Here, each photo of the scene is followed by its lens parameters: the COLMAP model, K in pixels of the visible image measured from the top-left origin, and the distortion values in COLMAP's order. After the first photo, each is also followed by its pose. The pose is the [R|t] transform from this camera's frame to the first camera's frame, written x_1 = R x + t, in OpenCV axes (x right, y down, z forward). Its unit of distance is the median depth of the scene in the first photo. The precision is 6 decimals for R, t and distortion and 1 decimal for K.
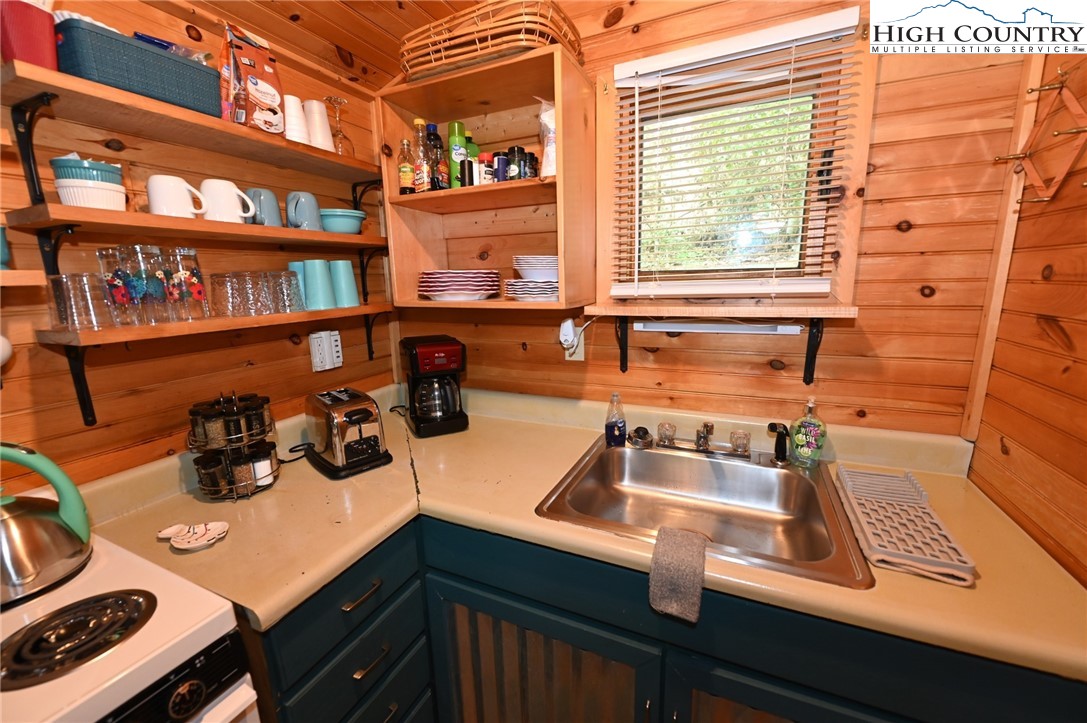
lens RADIAL K [[428.0, 0, 544.0], [0, 428.0, 363.5], [0, 0, 1]] dist [-0.012434, 0.000014]
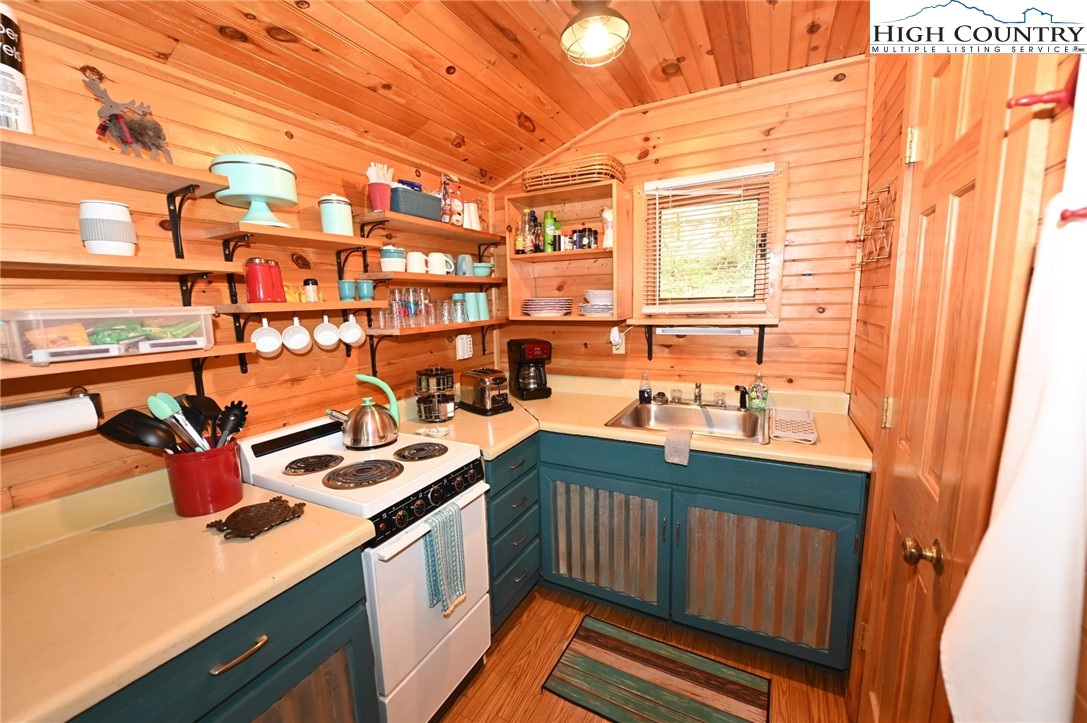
lens RADIAL K [[428.0, 0, 542.0], [0, 428.0, 363.0], [0, 0, 1]] dist [-0.012434, 0.000014]
pose [[0.998545, 0.005080, -0.053690, -0.149392], [-0.007607, 0.998867, -0.046968, 0.122549], [0.053391, 0.047308, 0.997452, -0.705958]]
